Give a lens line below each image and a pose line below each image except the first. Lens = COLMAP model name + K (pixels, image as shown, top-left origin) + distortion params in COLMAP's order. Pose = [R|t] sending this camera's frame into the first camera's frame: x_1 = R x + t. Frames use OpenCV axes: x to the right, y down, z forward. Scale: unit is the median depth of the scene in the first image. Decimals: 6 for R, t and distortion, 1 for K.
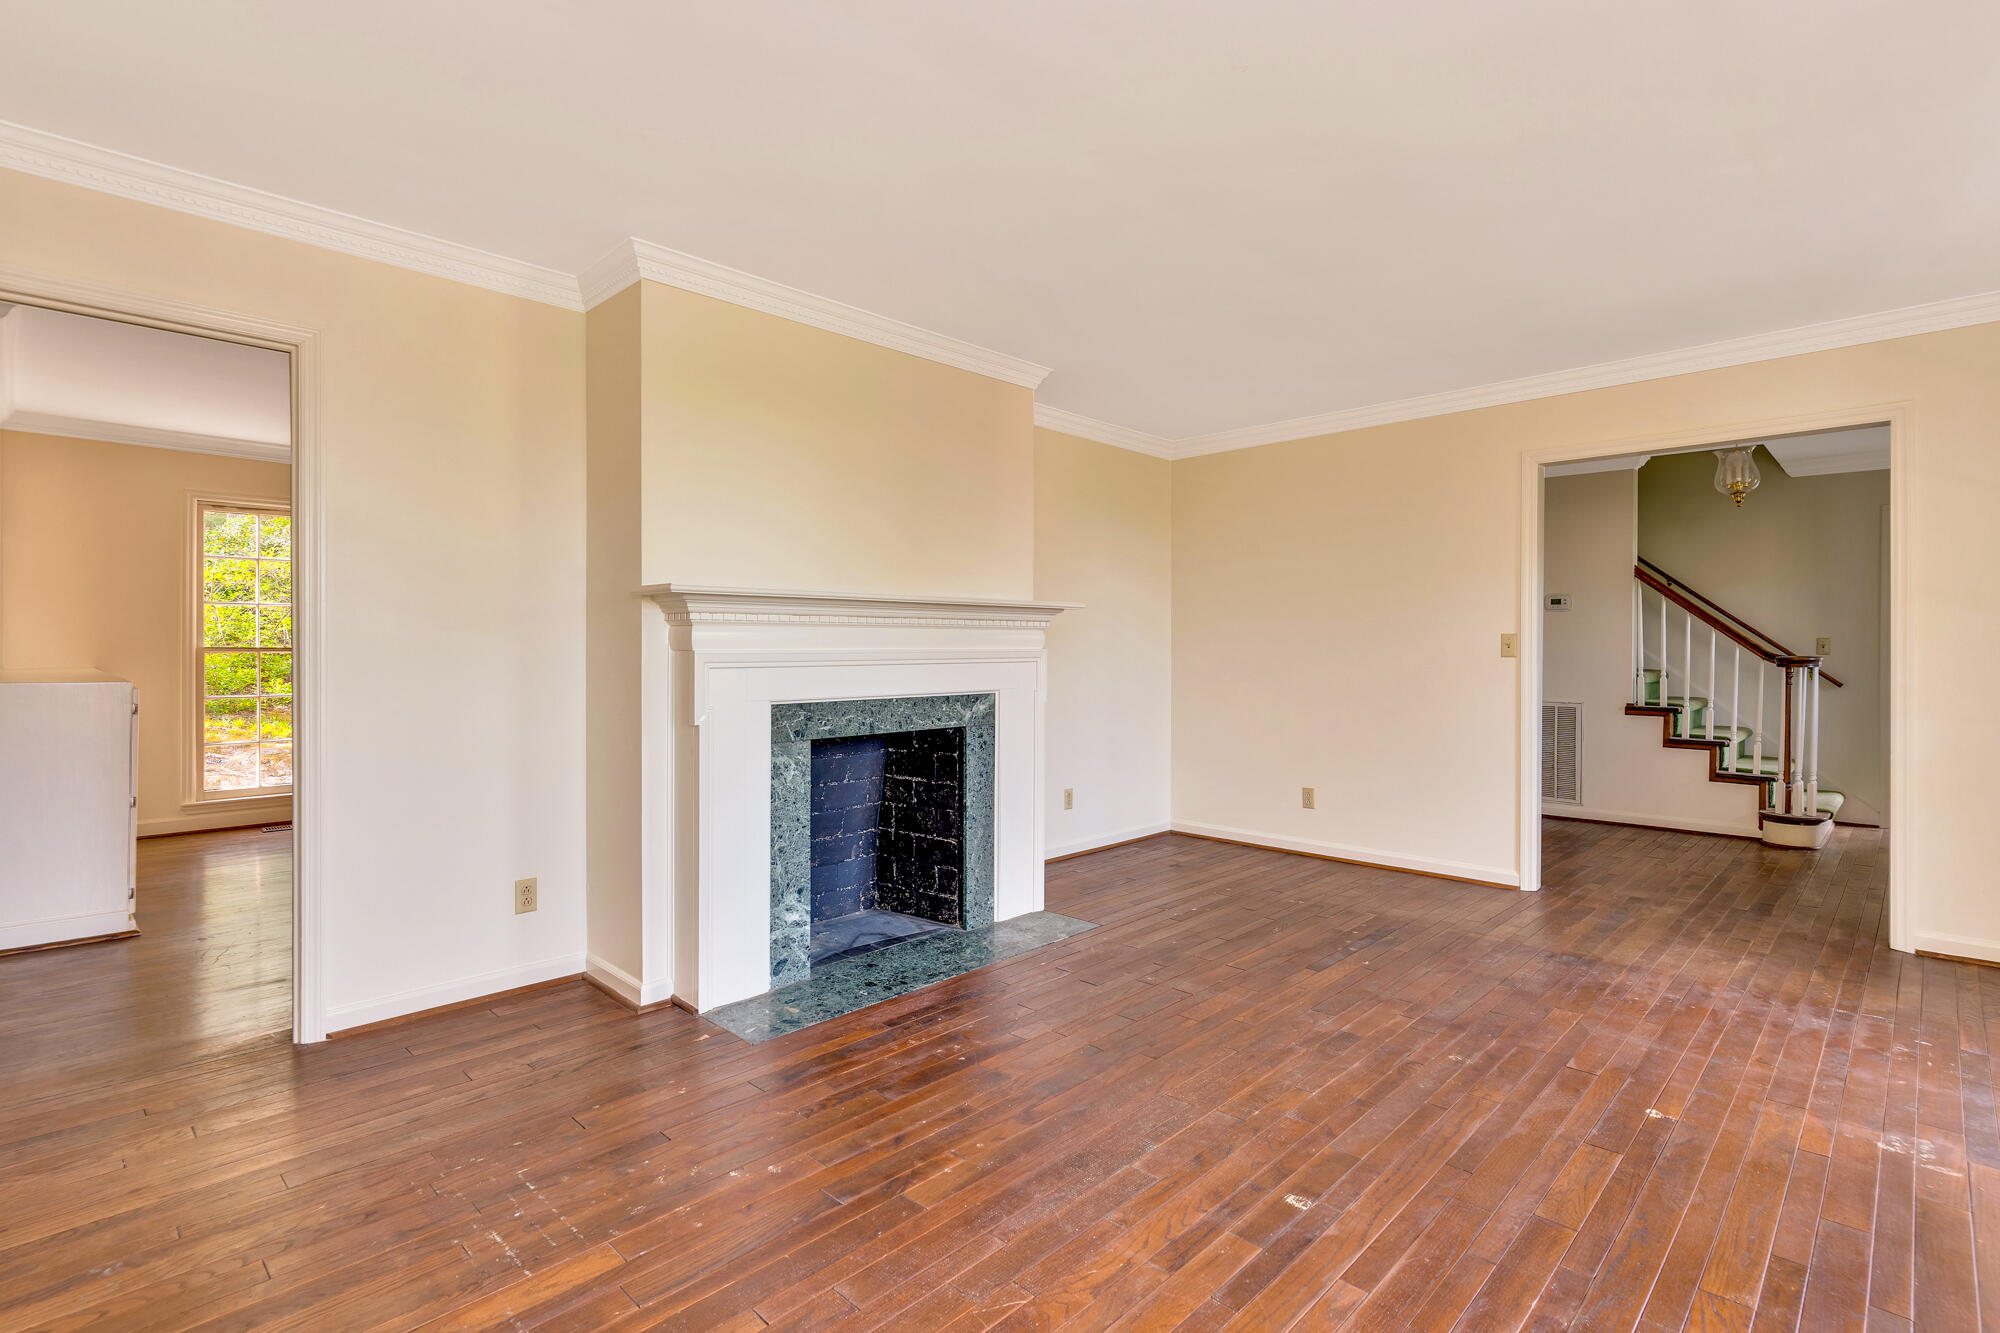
lens RADIAL K [[993.3, 0, 972.7], [0, 993.3, 650.2], [0, 0, 1]] dist [0.000481, 0.001431]
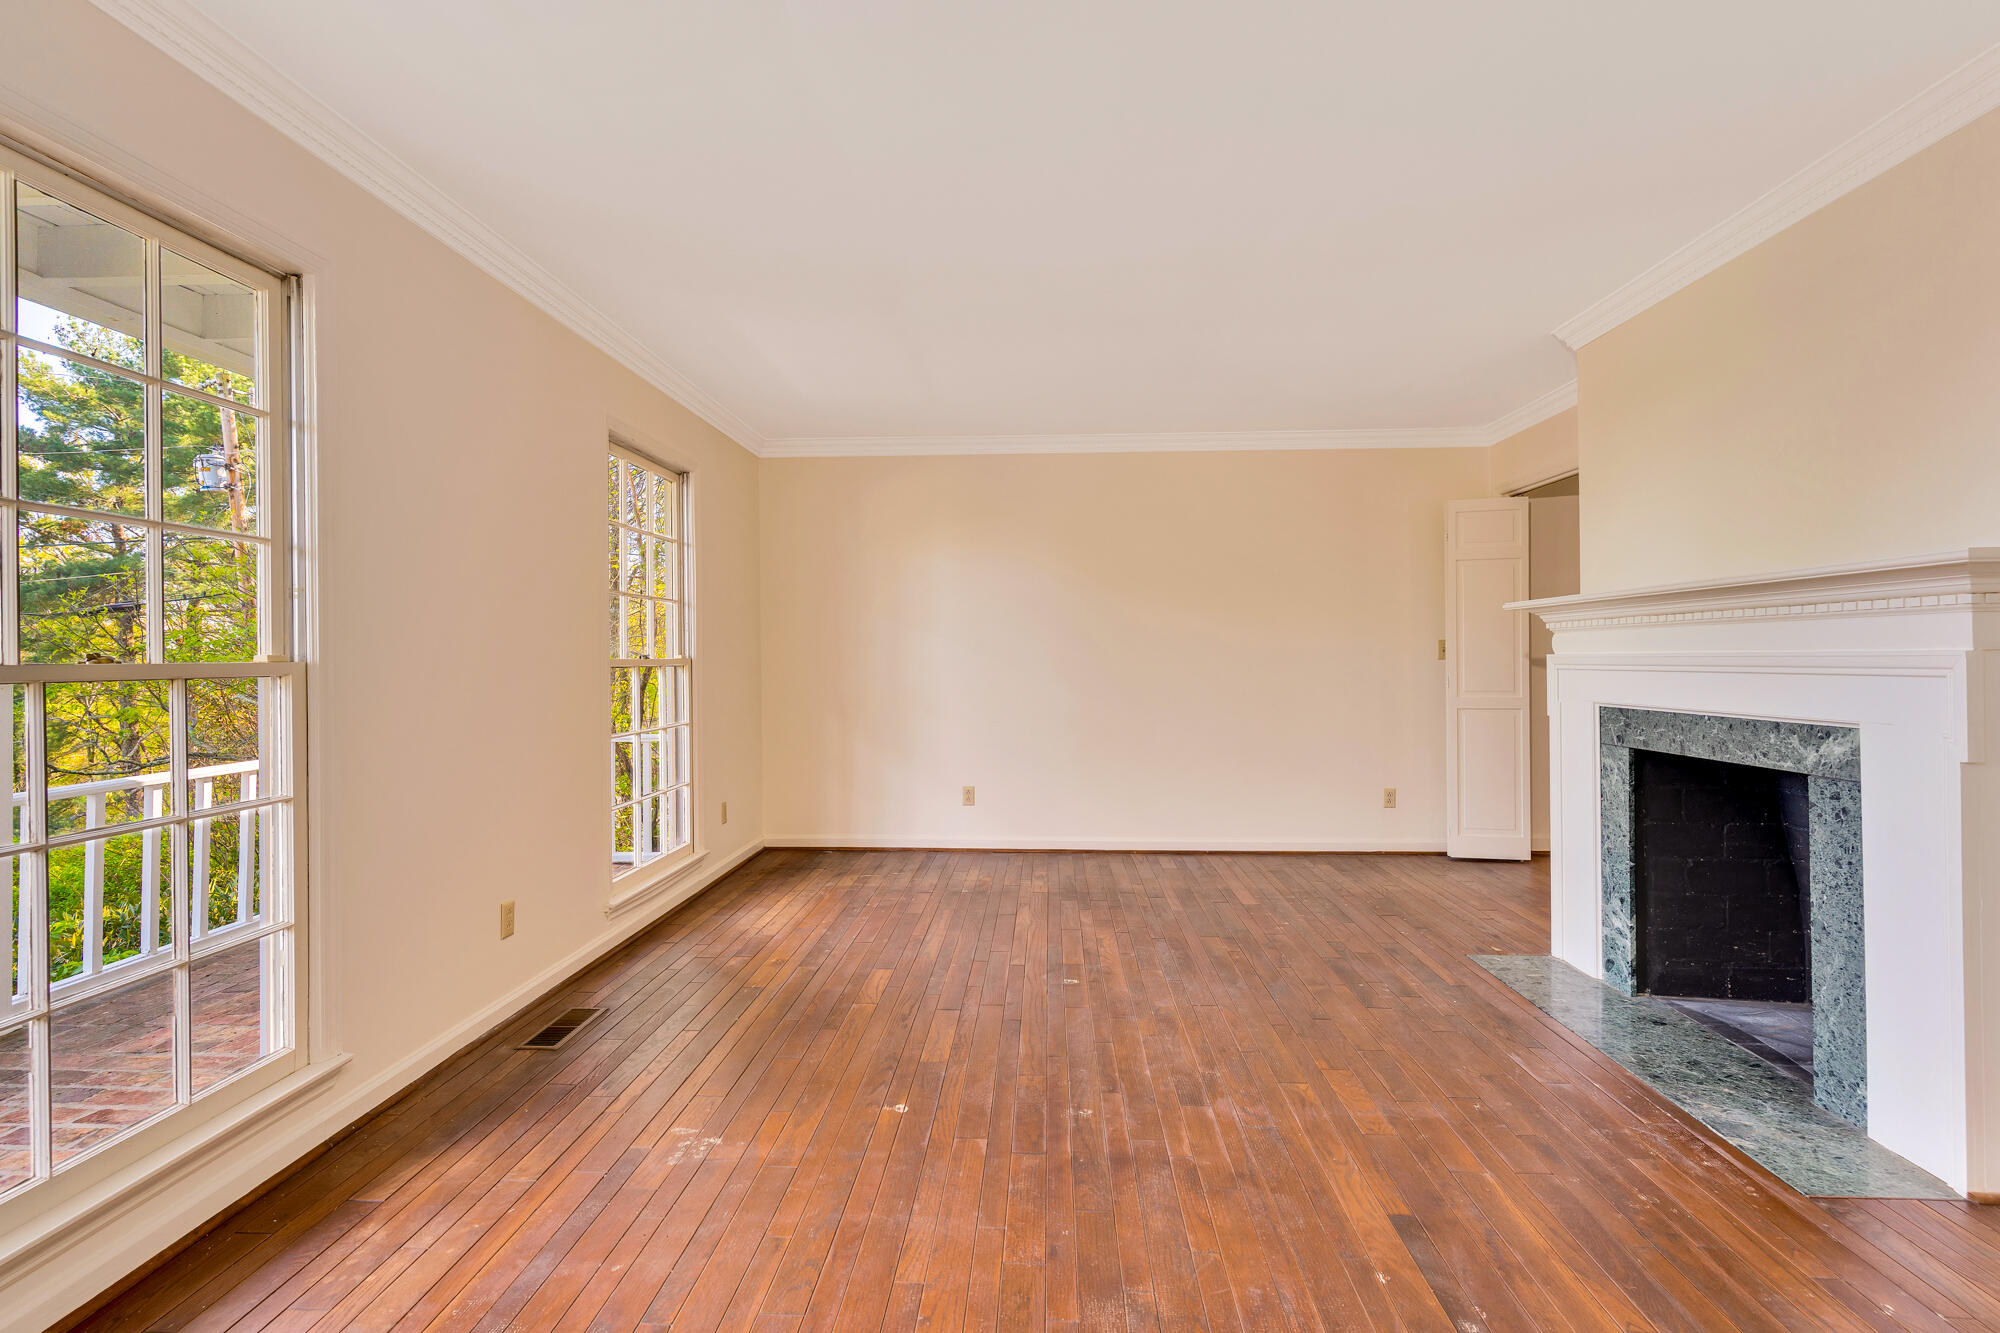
lens RADIAL K [[993.3, 0, 1000.9], [0, 993.3, 666.7], [0, 0, 1]] dist [0.000481, 0.001431]
pose [[-0.753746, 0.010187, -0.657087, 0.836108], [0.003629, 0.999929, 0.011339, -0.000503], [0.657156, 0.006162, -0.753730, 1.203925]]
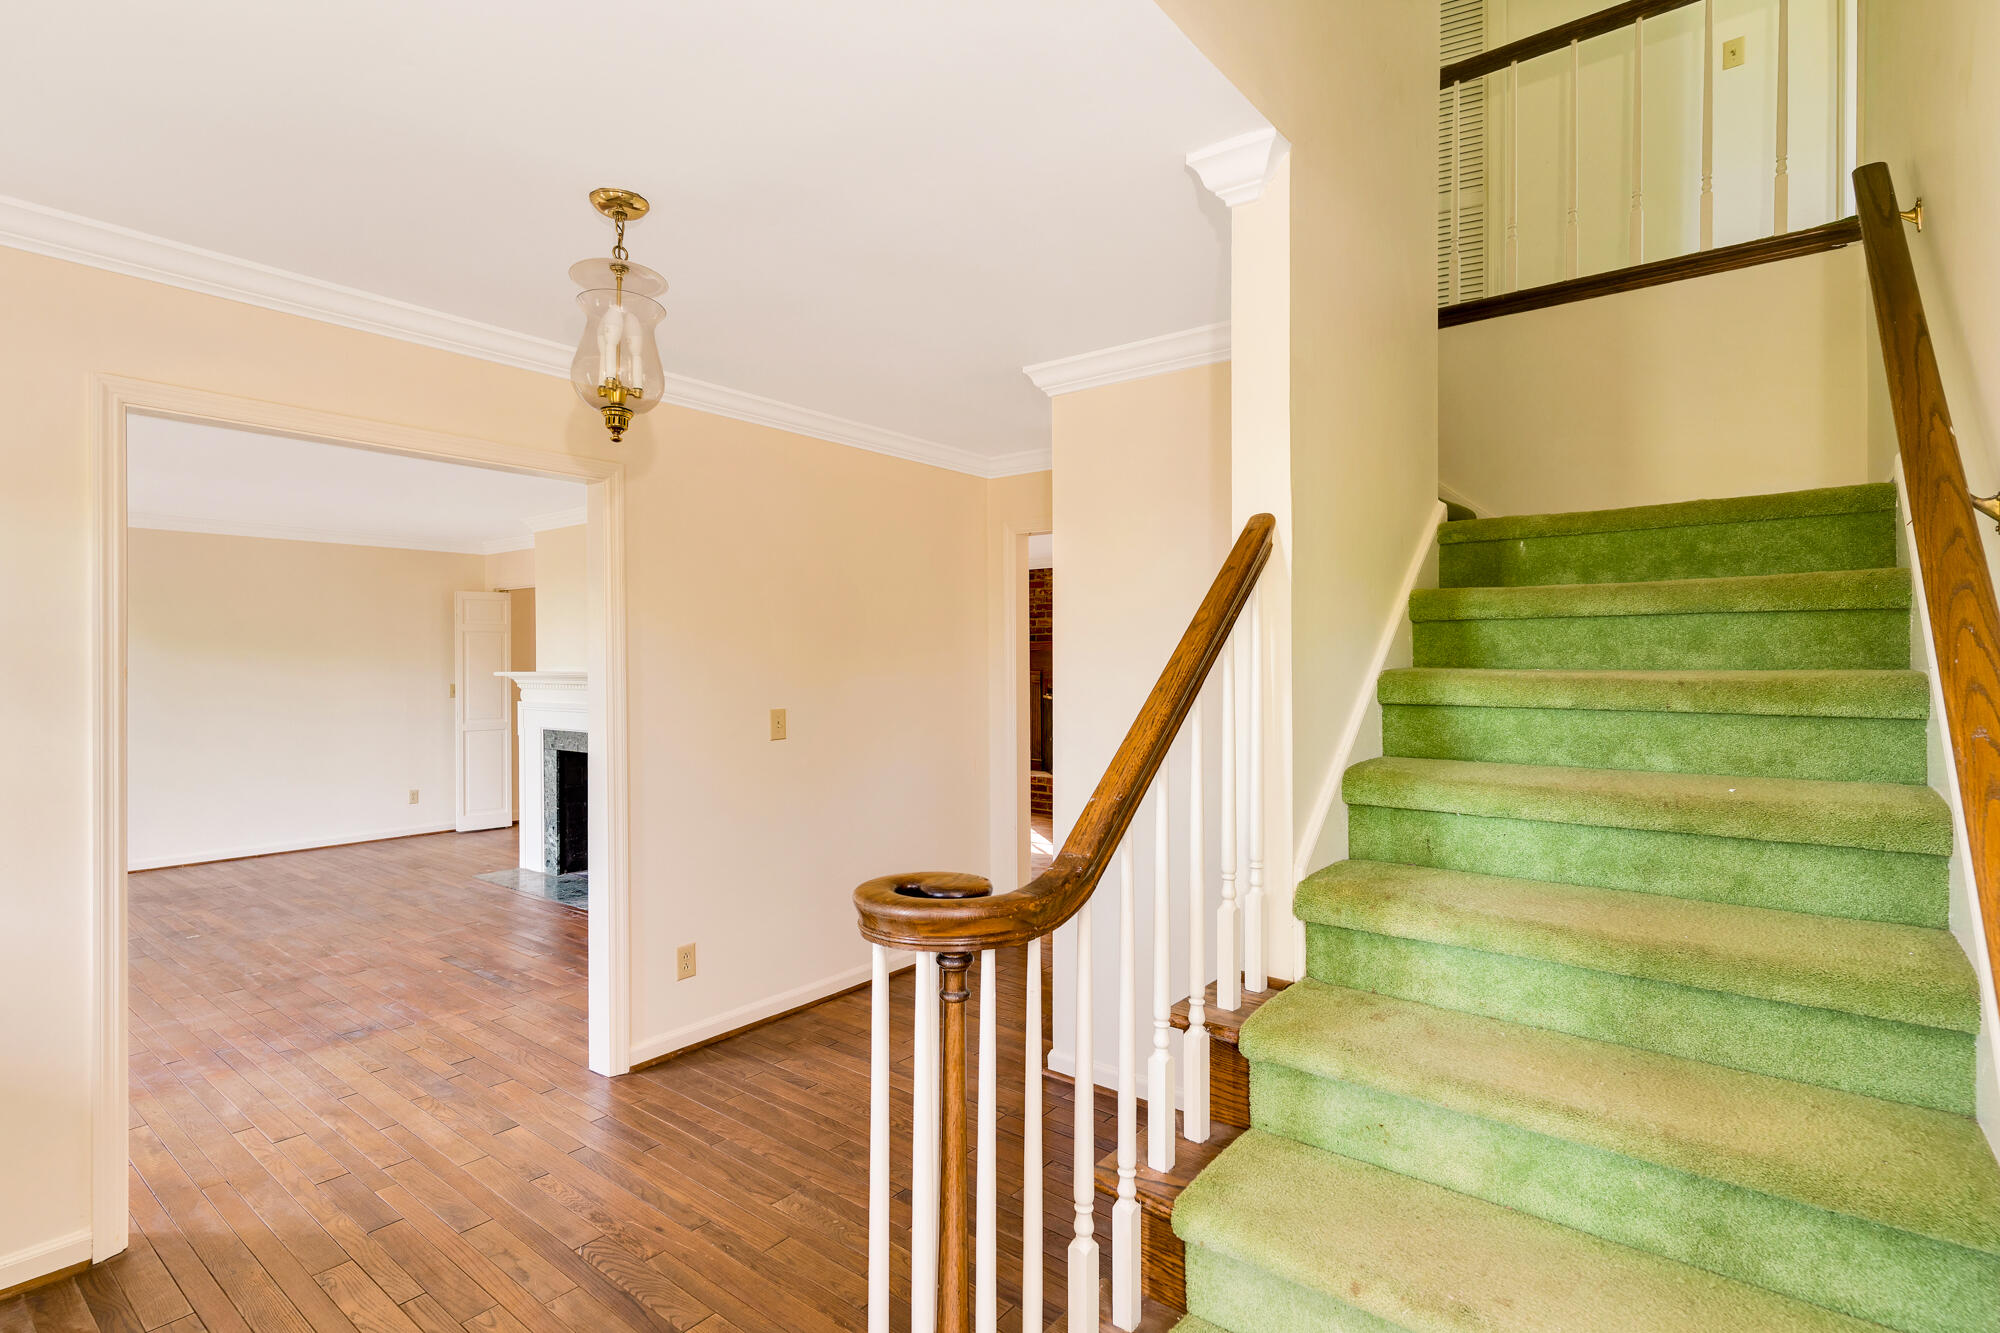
lens RADIAL K [[993.3, 0, 1010.4], [0, 993.3, 647.8], [0, 0, 1]] dist [0.000481, 0.001431]
pose [[0.090212, -0.013501, -0.995831, 1.643843], [0.001948, 0.999909, -0.013380, -0.070677], [0.995921, -0.000733, 0.090230, 1.539917]]
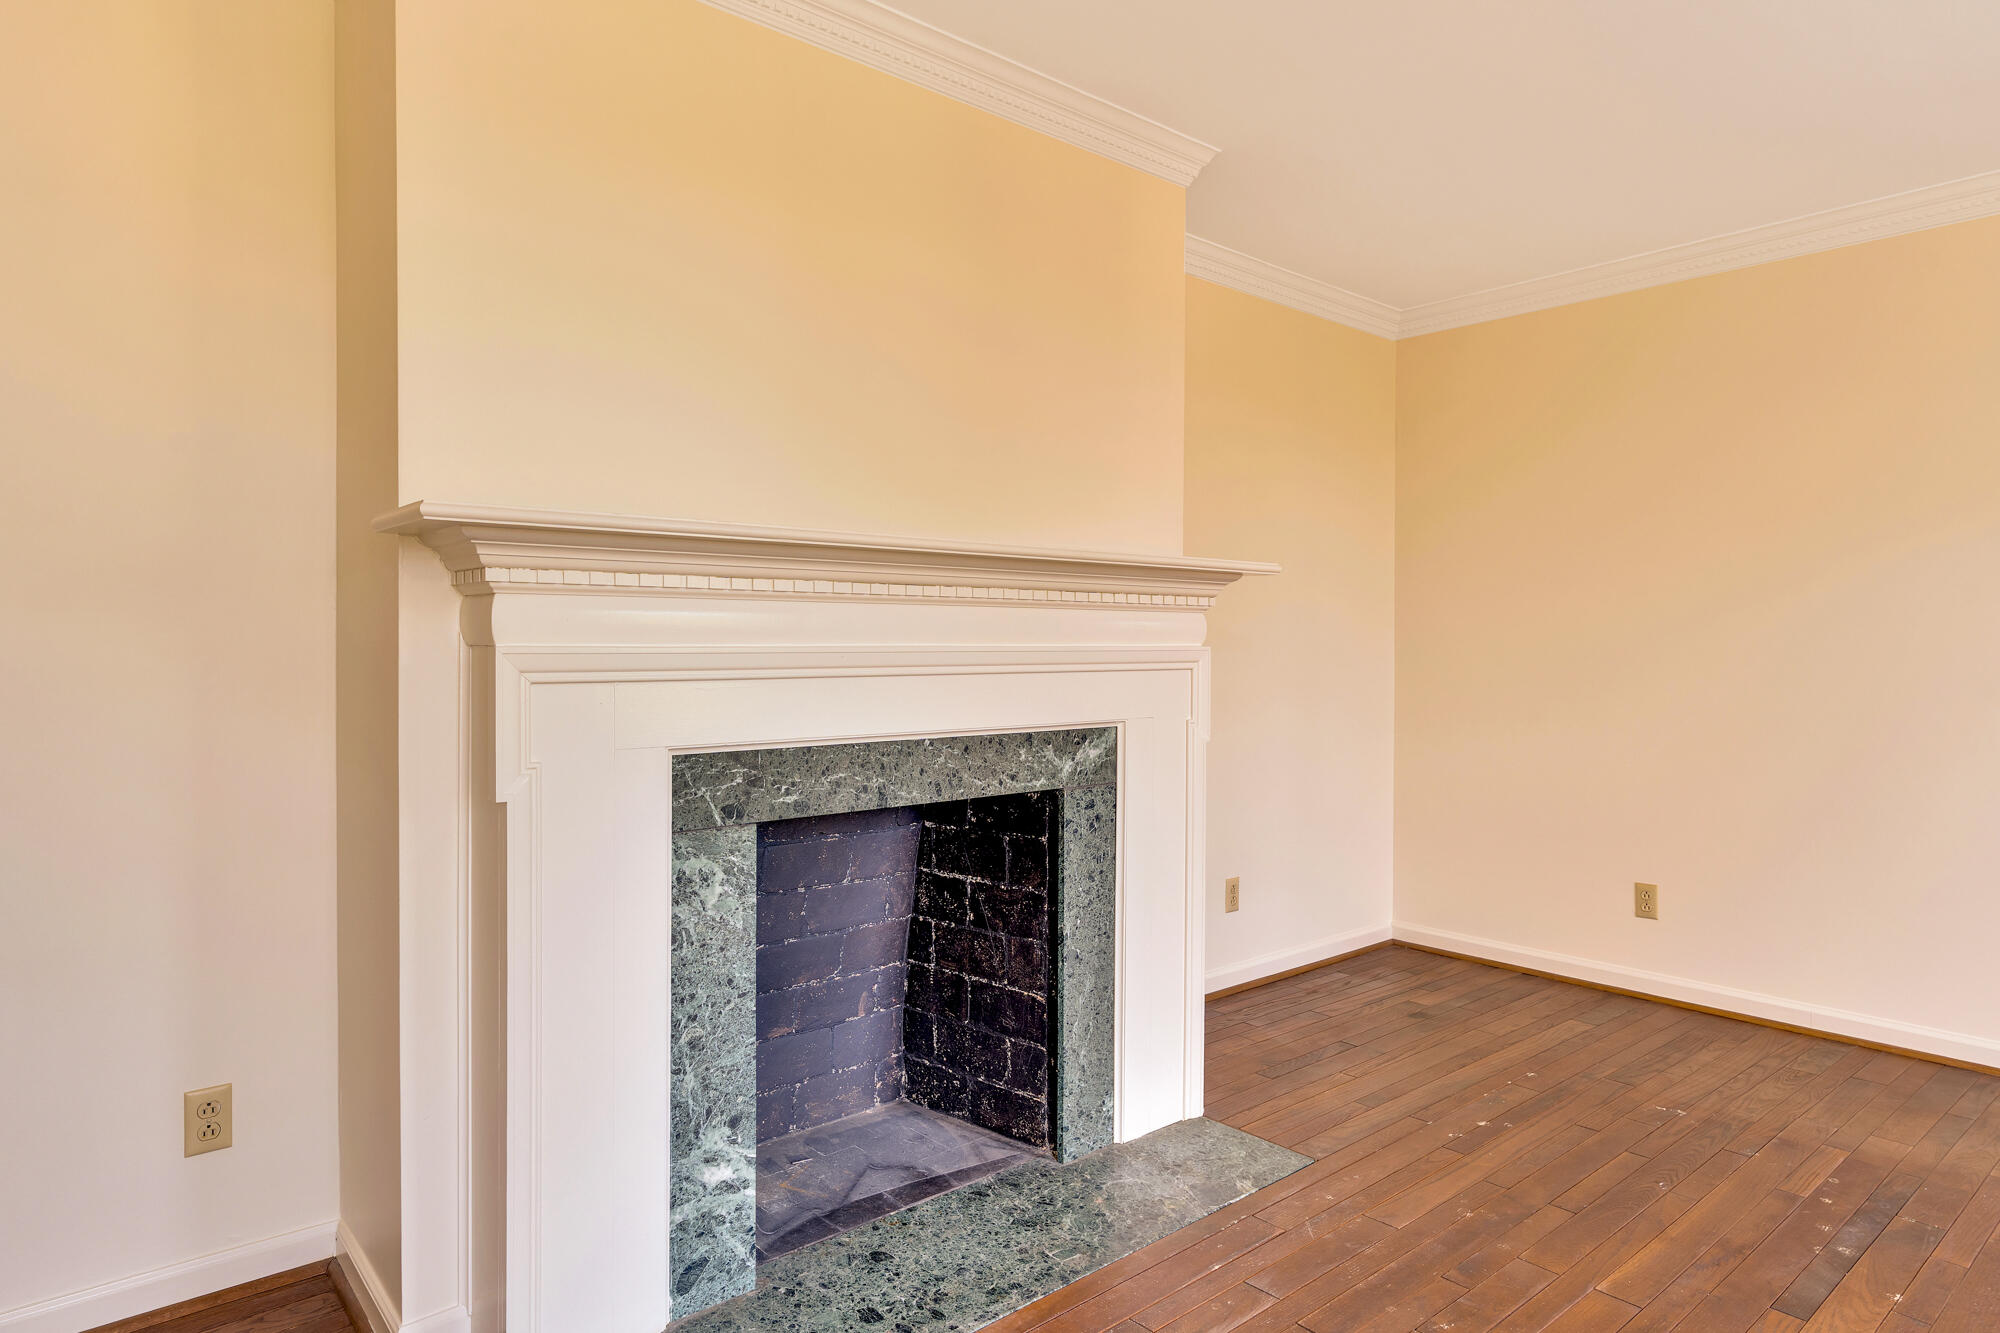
lens RADIAL K [[1206.5, 0, 952.6], [0, 1206.5, 656.8], [0, 0, 1]] dist [0.001977, 0.000422]
pose [[0.995368, 0.002416, -0.096109, -0.003917], [-0.001890, 0.999983, 0.005559, 0.001419], [0.096121, -0.005352, 0.995355, 0.360138]]
